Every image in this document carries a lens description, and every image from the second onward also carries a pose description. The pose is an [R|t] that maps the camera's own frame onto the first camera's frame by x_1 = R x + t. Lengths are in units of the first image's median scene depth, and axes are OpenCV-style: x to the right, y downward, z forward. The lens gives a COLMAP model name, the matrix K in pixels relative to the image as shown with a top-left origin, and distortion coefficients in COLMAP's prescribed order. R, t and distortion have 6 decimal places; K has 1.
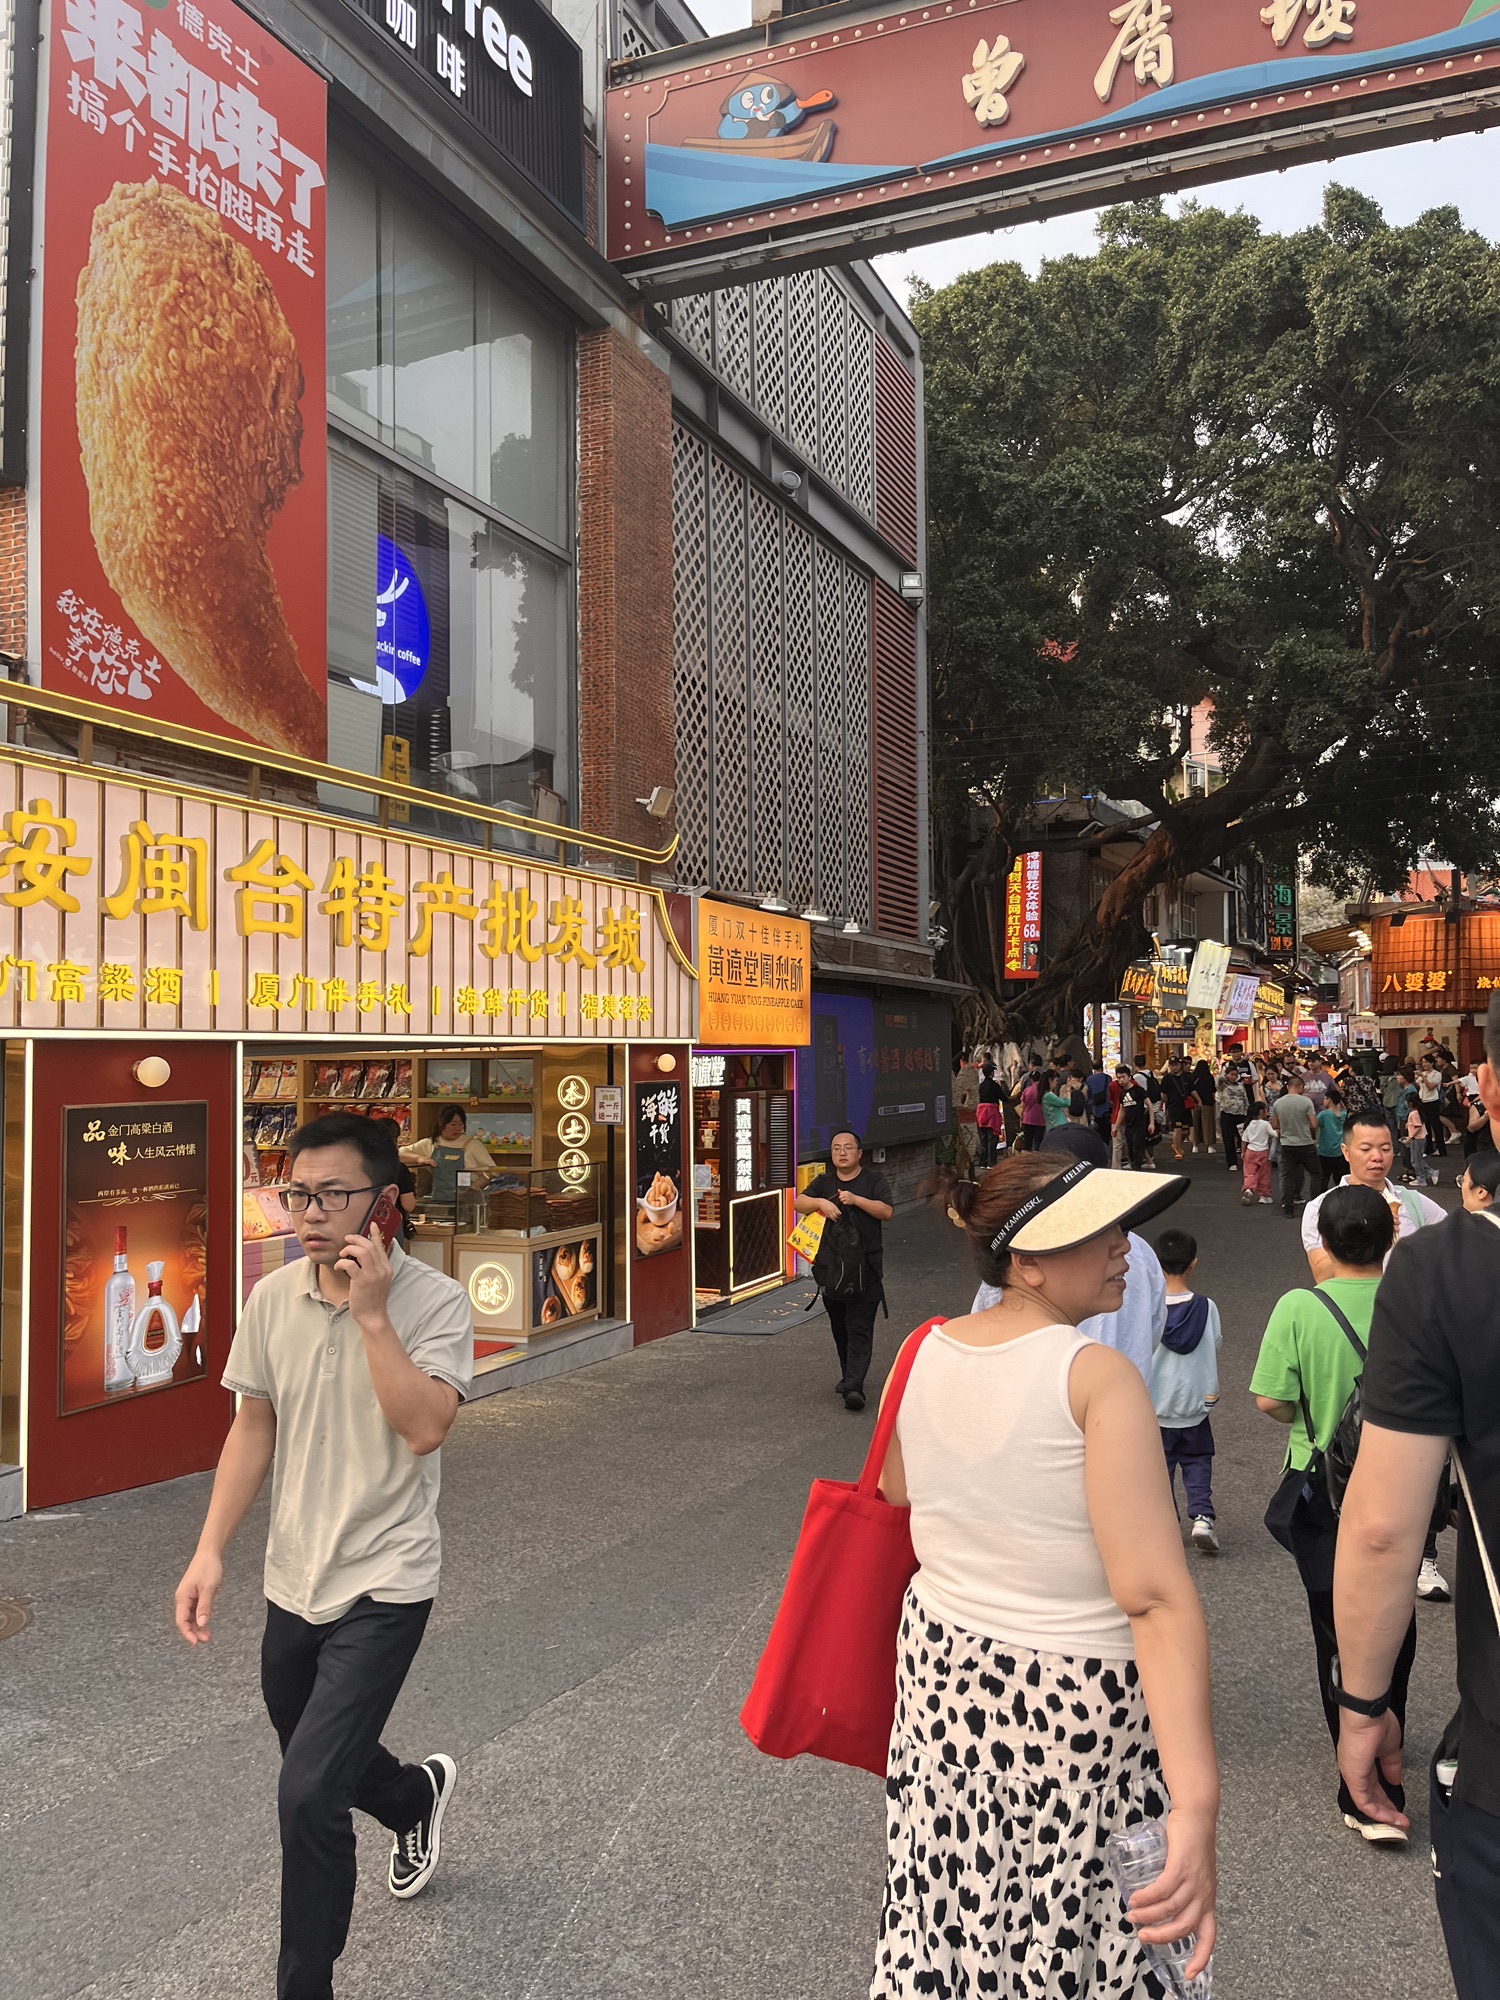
lens RADIAL K [[1519.7, 0, 771.6], [0, 1519.7, 997.5], [0, 0, 1]] dist [0.052533, -0.078012]
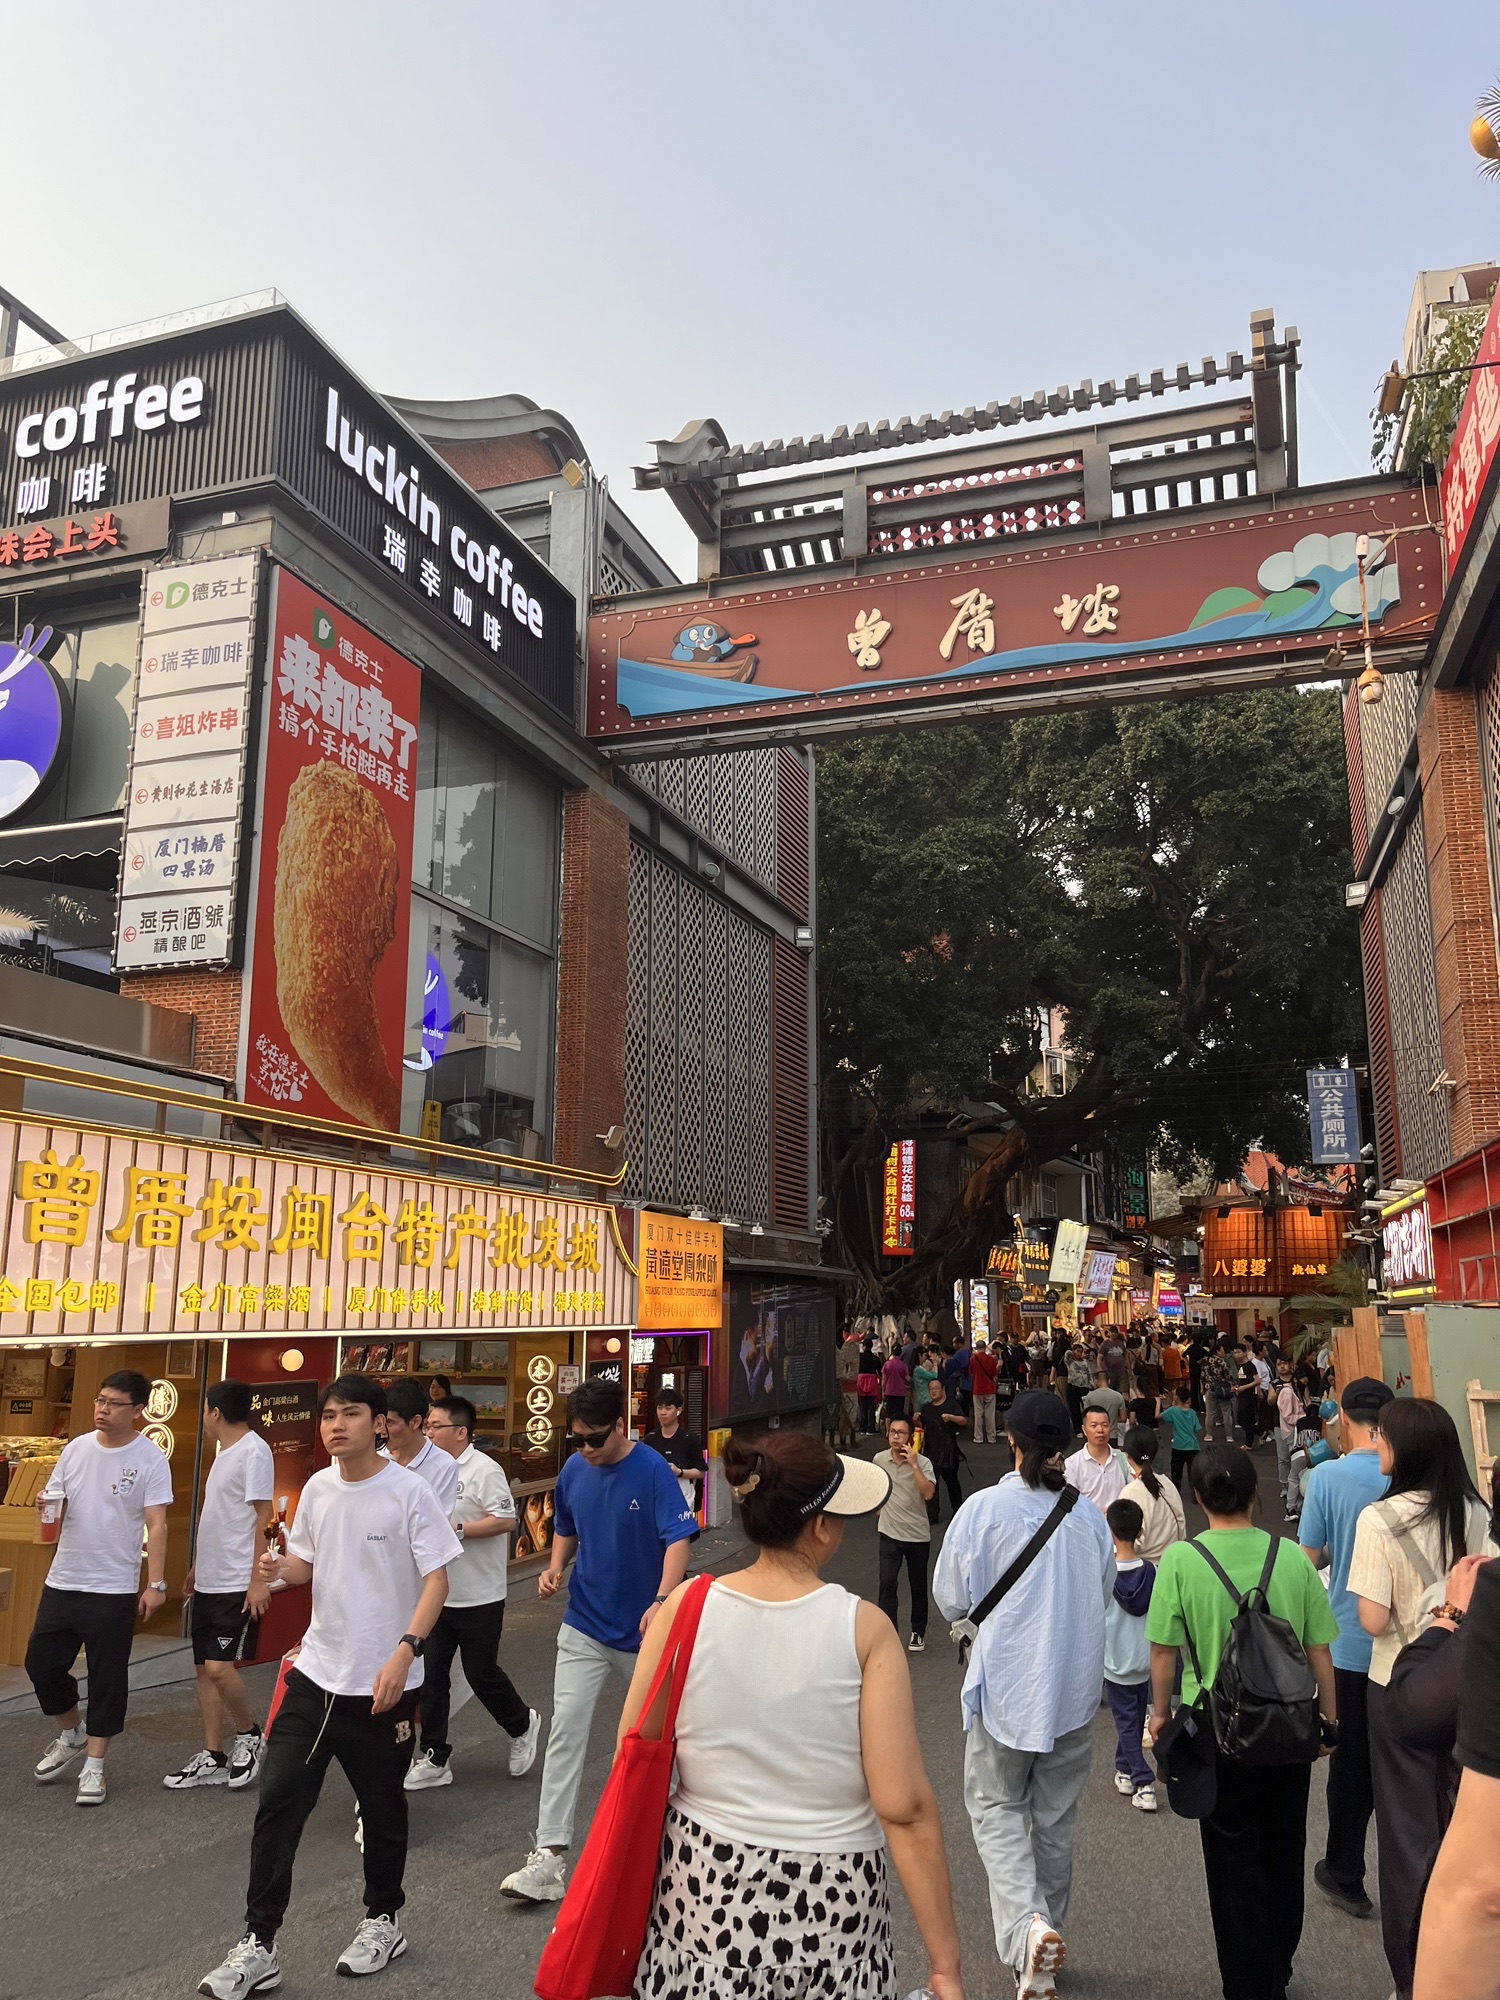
lens RADIAL K [[1519.7, 0, 743.0], [0, 1519.7, 1000.4], [0, 0, 1]] dist [0.052533, -0.078012]
pose [[0.998087, 0.024750, 0.056649, -0.041048], [-0.015160, 0.986369, -0.163847, -0.034344], [-0.059932, 0.162675, 0.984858, -0.305767]]
